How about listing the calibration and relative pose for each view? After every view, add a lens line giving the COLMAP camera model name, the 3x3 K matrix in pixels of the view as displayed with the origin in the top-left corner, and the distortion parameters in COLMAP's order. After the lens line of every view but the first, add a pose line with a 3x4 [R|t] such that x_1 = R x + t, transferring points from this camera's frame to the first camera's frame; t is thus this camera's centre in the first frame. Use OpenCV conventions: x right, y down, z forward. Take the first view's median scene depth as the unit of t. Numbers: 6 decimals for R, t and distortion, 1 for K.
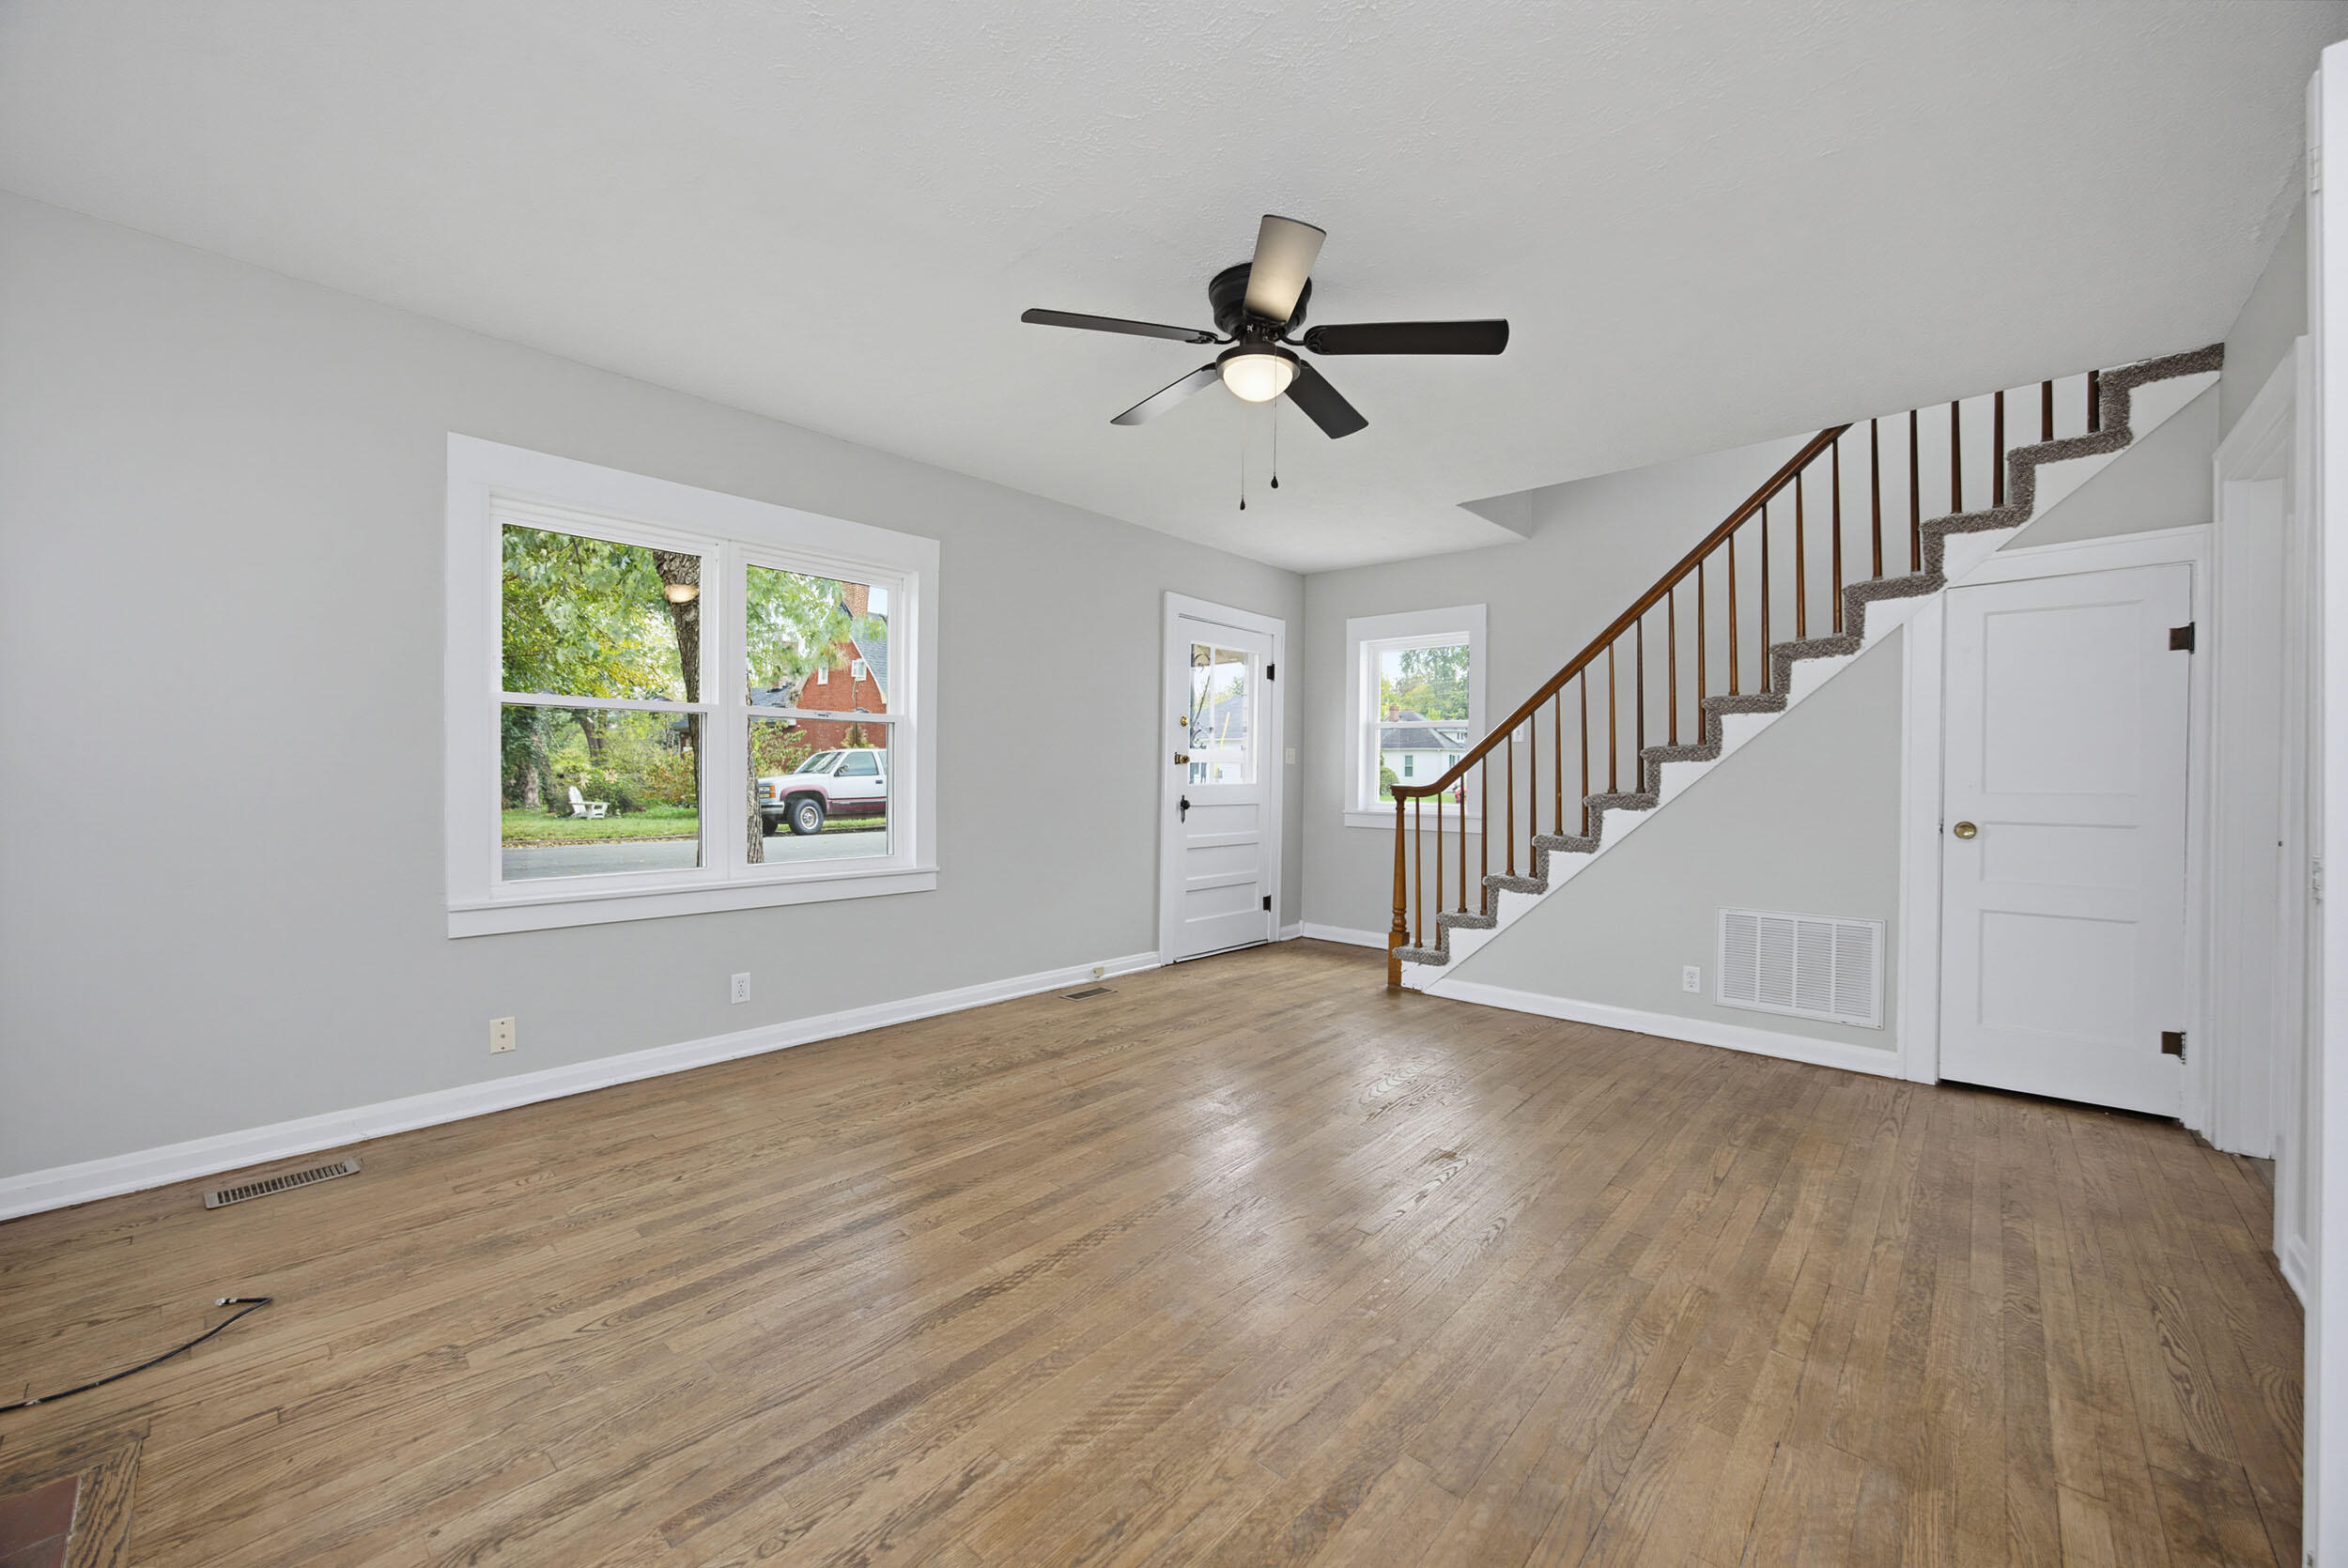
lens RADIAL K [[888.0, 0, 1174.0], [0, 888.0, 784.0], [0, 0, 1]] dist [-0.027572, 0.006843]
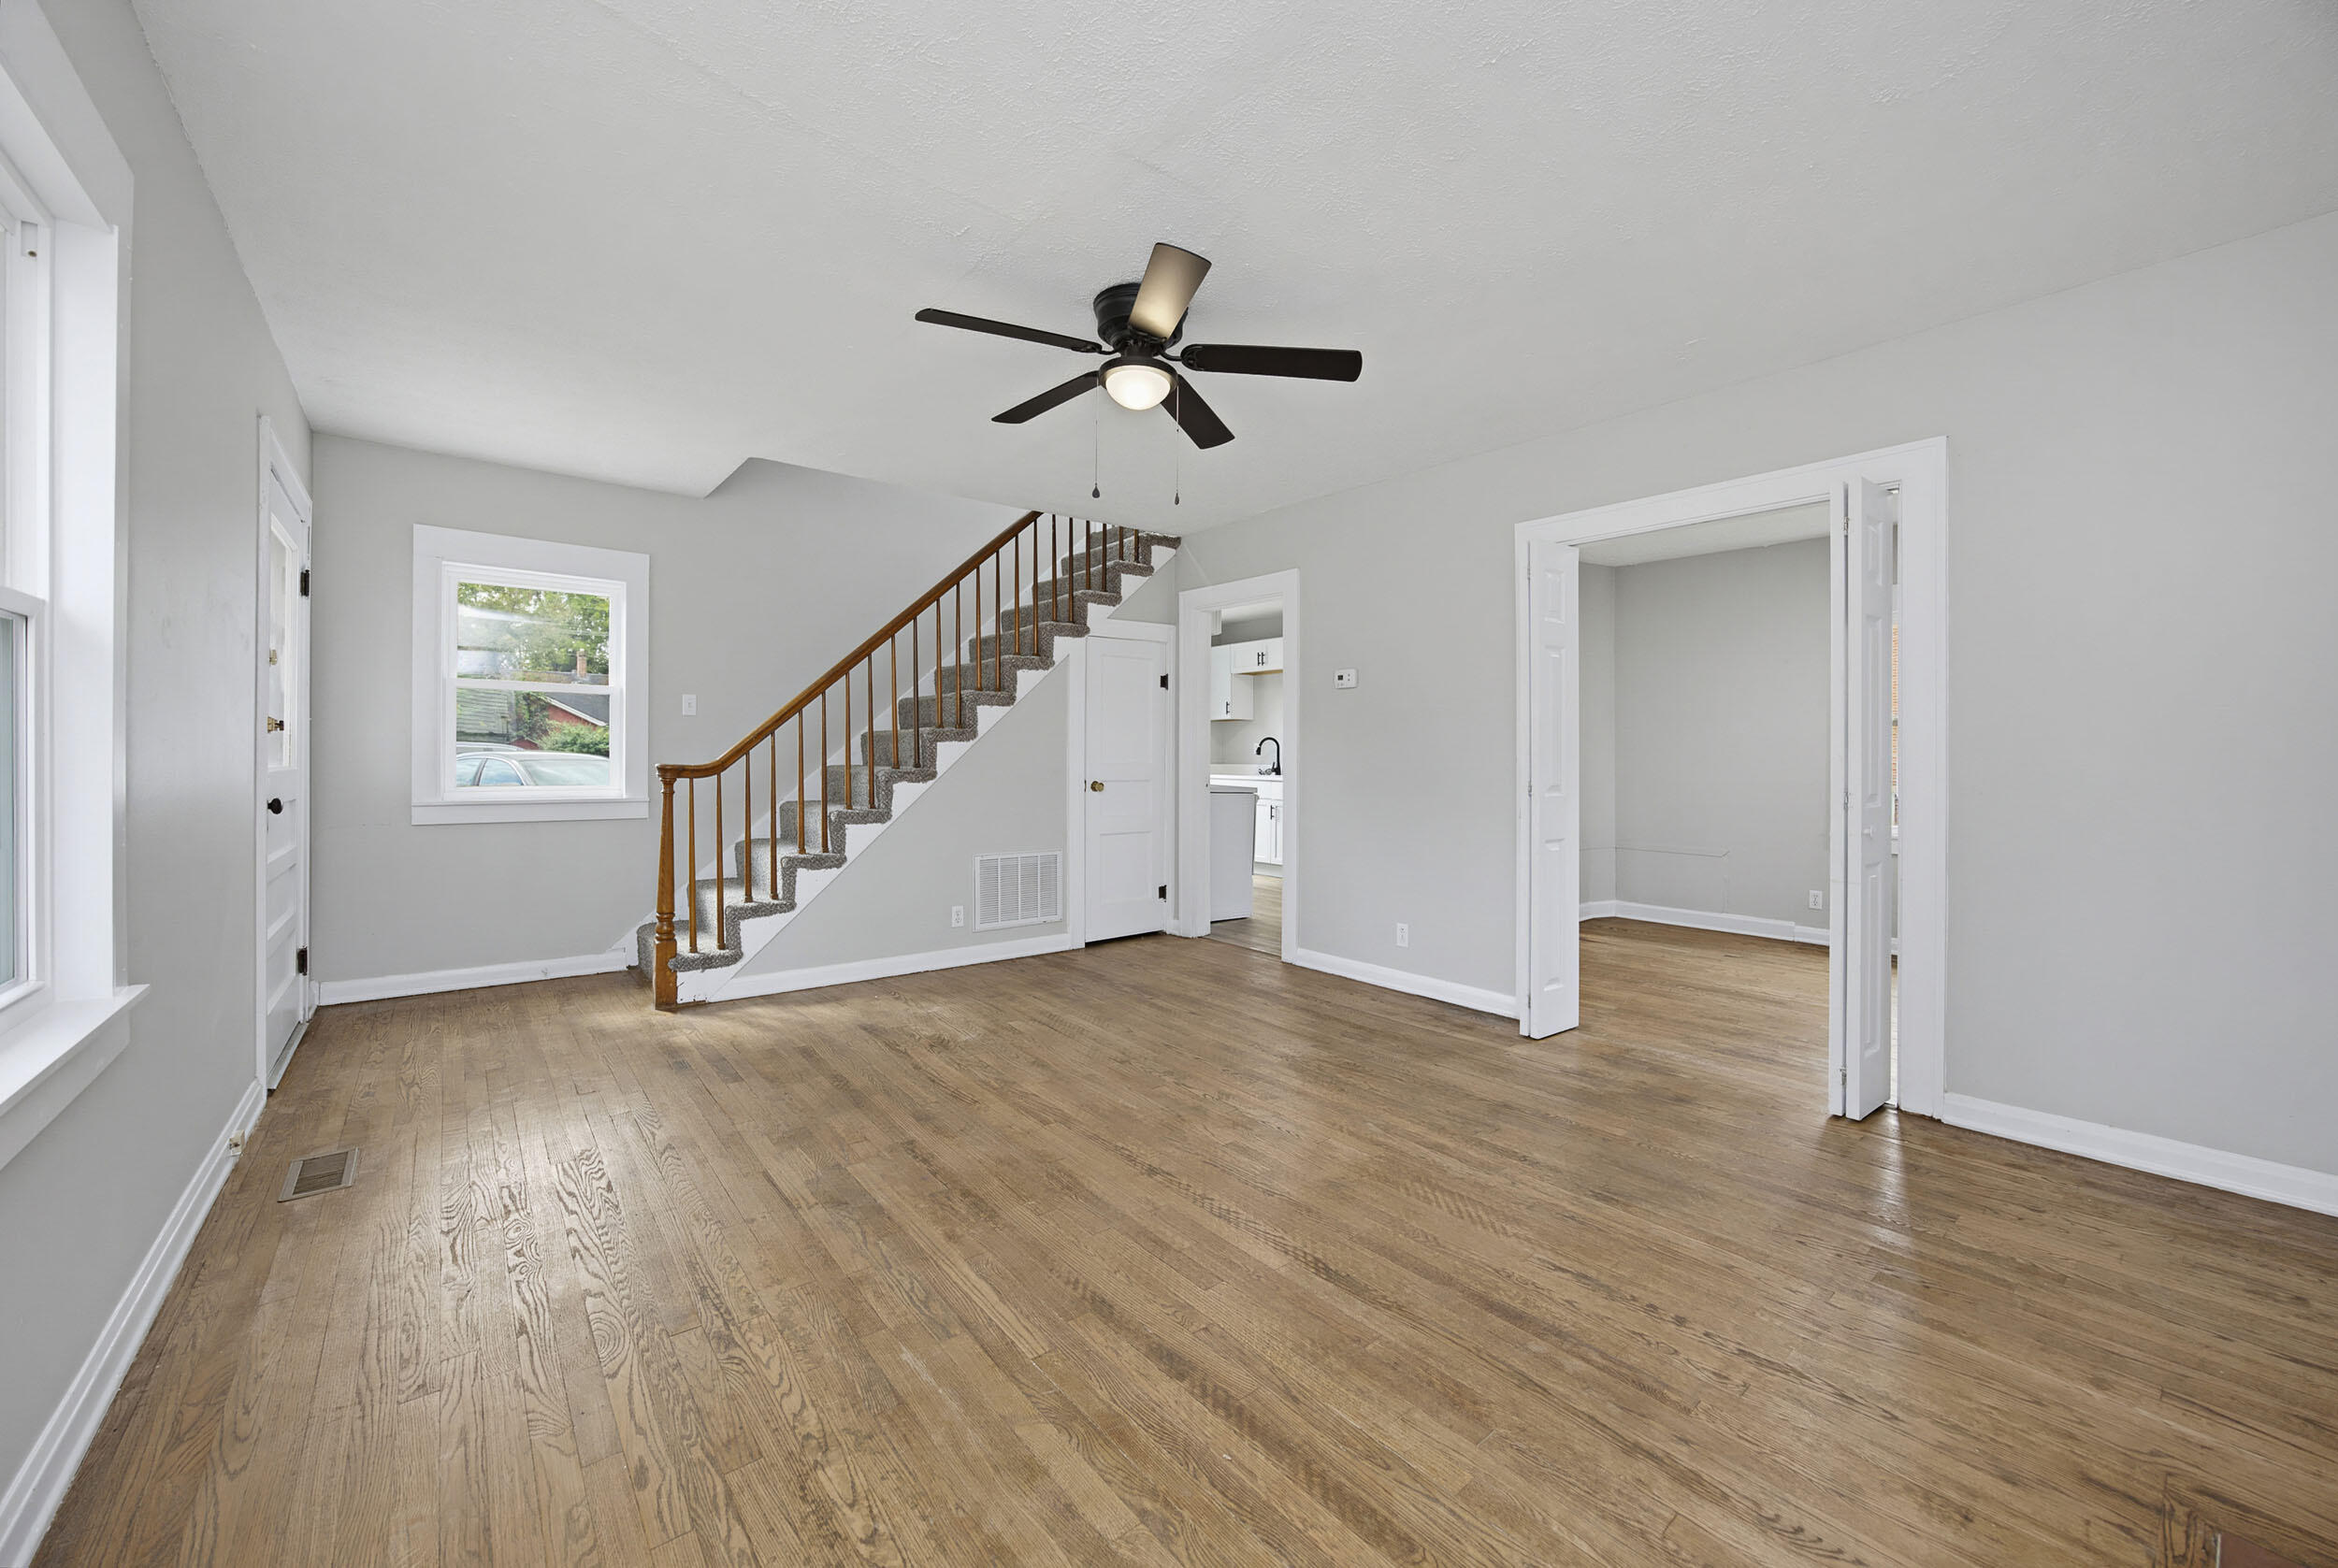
lens RADIAL K [[908.3, 0, 1168.8], [0, 908.3, 757.1], [0, 0, 1]] dist [-0.027862, 0.008199]
pose [[0.152615, -0.007282, 0.988259, -0.873191], [0.004018, 0.999969, 0.006748, -0.015017], [-0.988278, 0.002941, 0.152640, 0.701458]]
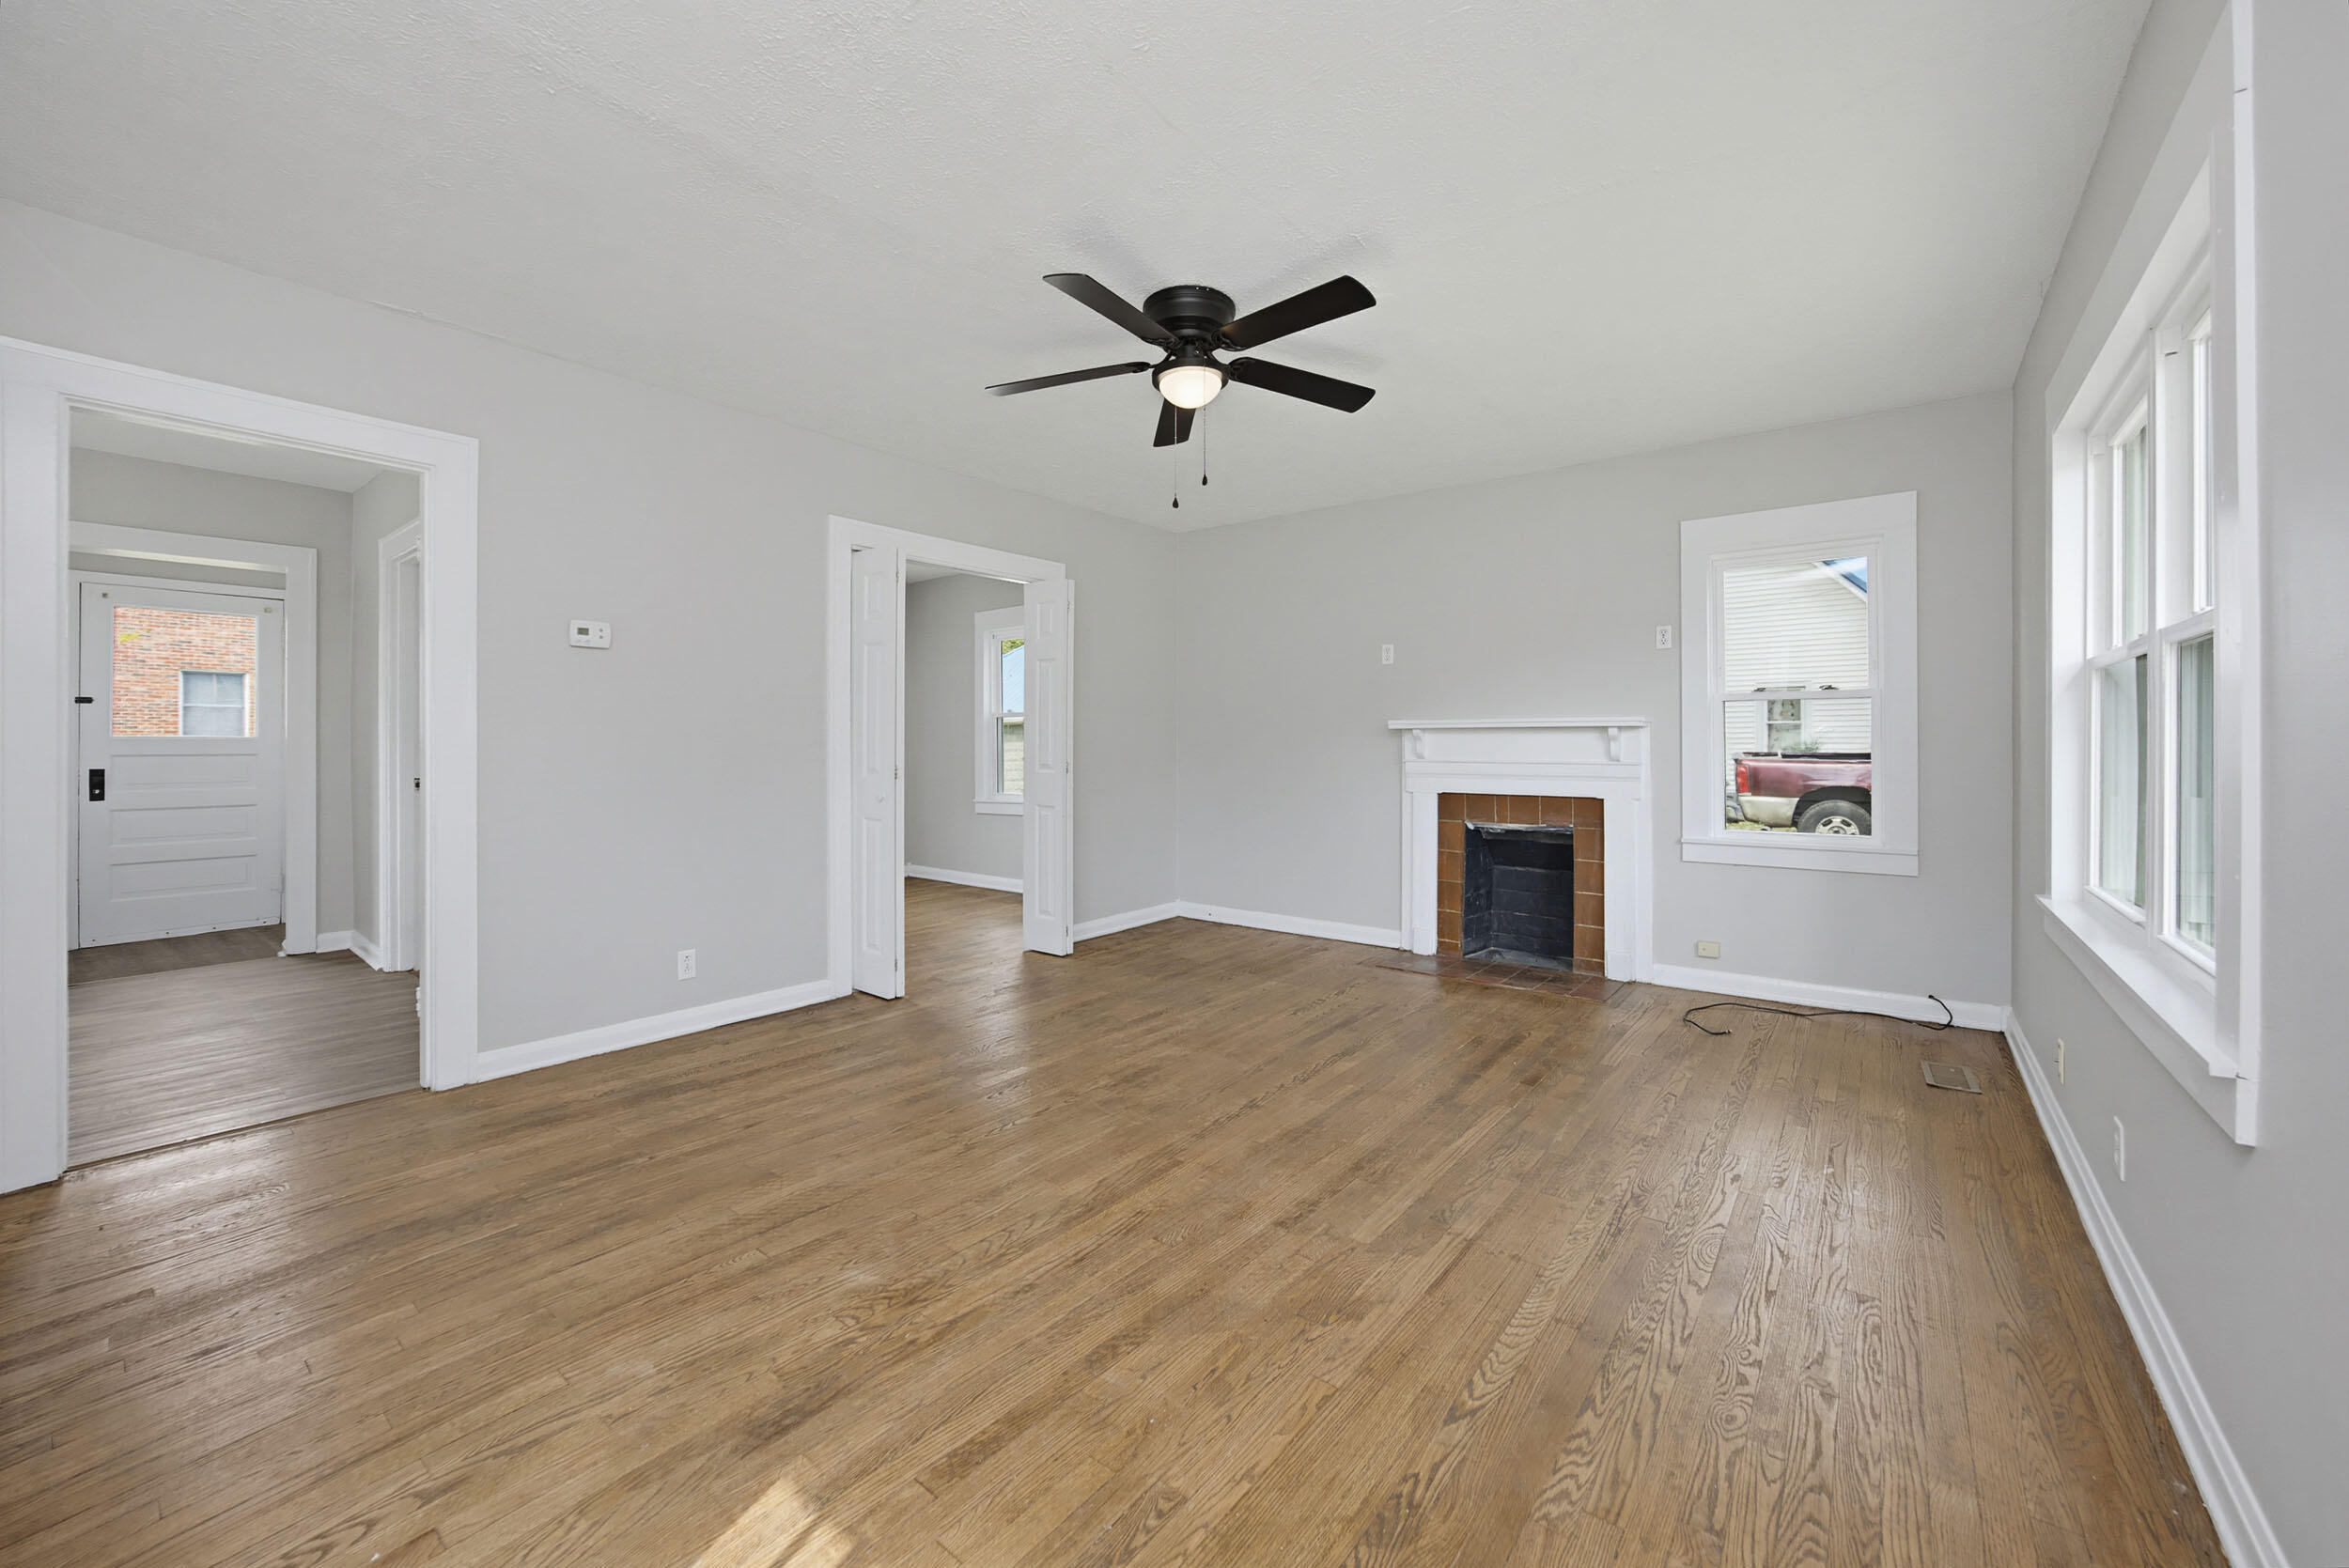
lens RADIAL K [[912.7, 0, 1174.3], [0, 912.7, 757.0], [0, 0, 1]] dist [-0.027862, 0.008199]
pose [[-0.997225, -0.009327, -0.073865, 0.171471], [-0.010870, 0.999730, 0.020513, -0.020038], [0.073653, 0.021259, -0.997057, 1.875785]]
